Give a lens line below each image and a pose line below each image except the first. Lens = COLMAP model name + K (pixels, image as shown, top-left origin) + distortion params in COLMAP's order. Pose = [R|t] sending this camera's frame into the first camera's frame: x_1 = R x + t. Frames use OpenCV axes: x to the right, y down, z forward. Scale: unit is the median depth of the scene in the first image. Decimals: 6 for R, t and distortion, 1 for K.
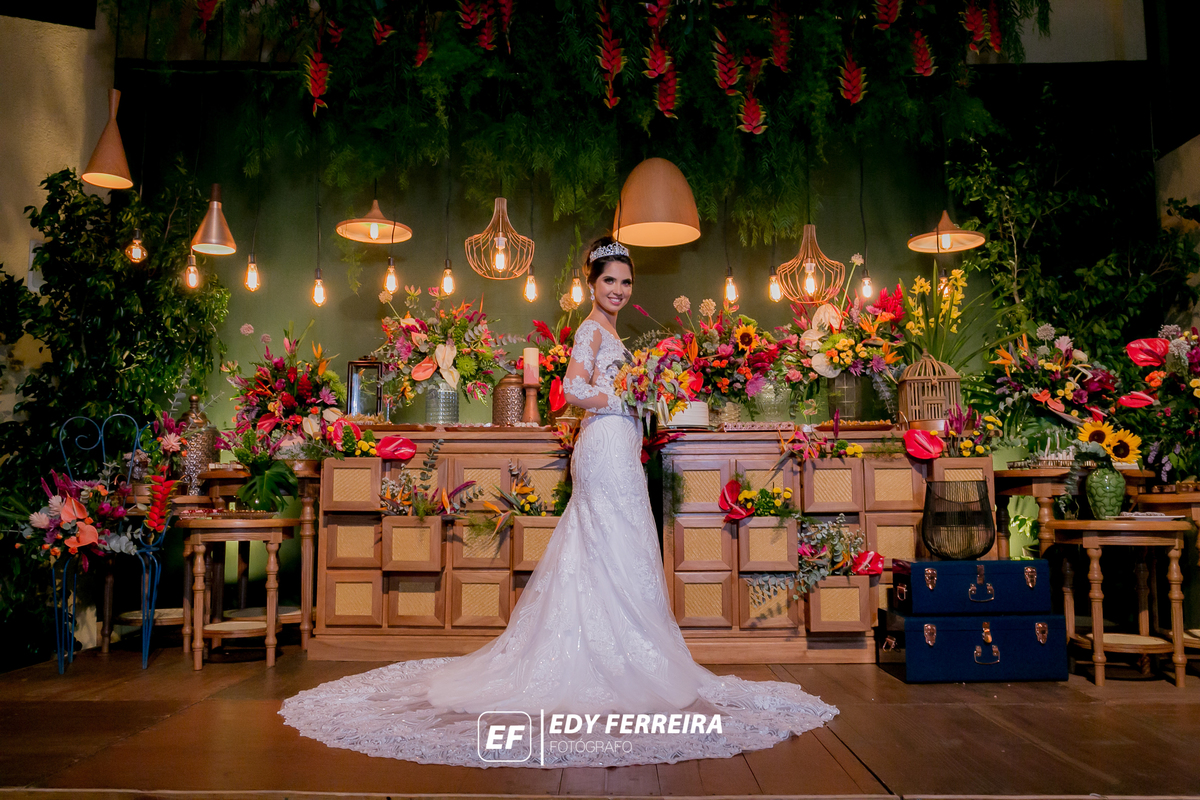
lens RADIAL K [[1004.6, 0, 600.4], [0, 1004.6, 399.1], [0, 0, 1]] dist [-0.018226, 0.013078]
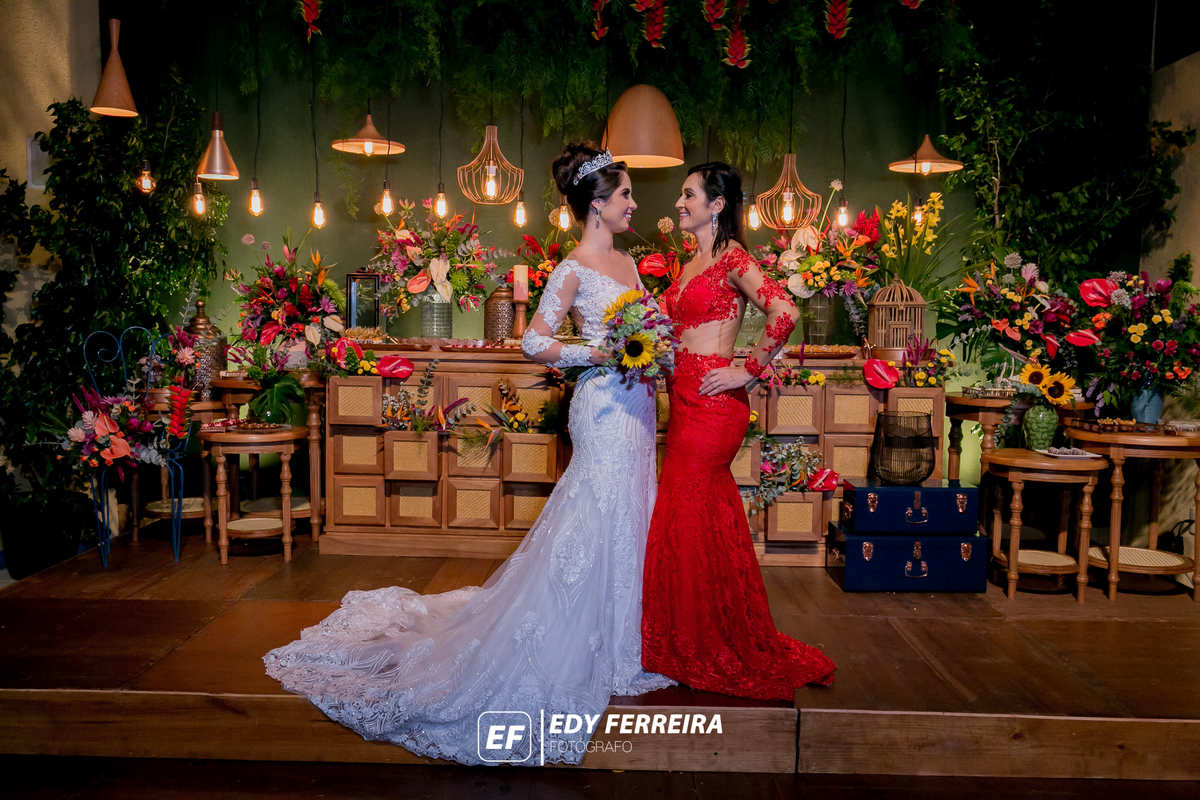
lens RADIAL K [[1127.8, 0, 600.0], [0, 1127.8, 401.2], [0, 0, 1]] dist [0.001097, 0.000000]
pose [[0.999821, 0.018391, -0.004493, 0.023375], [-0.017198, 0.981518, 0.190597, -0.147369], [0.007916, -0.190485, 0.981658, -0.196840]]
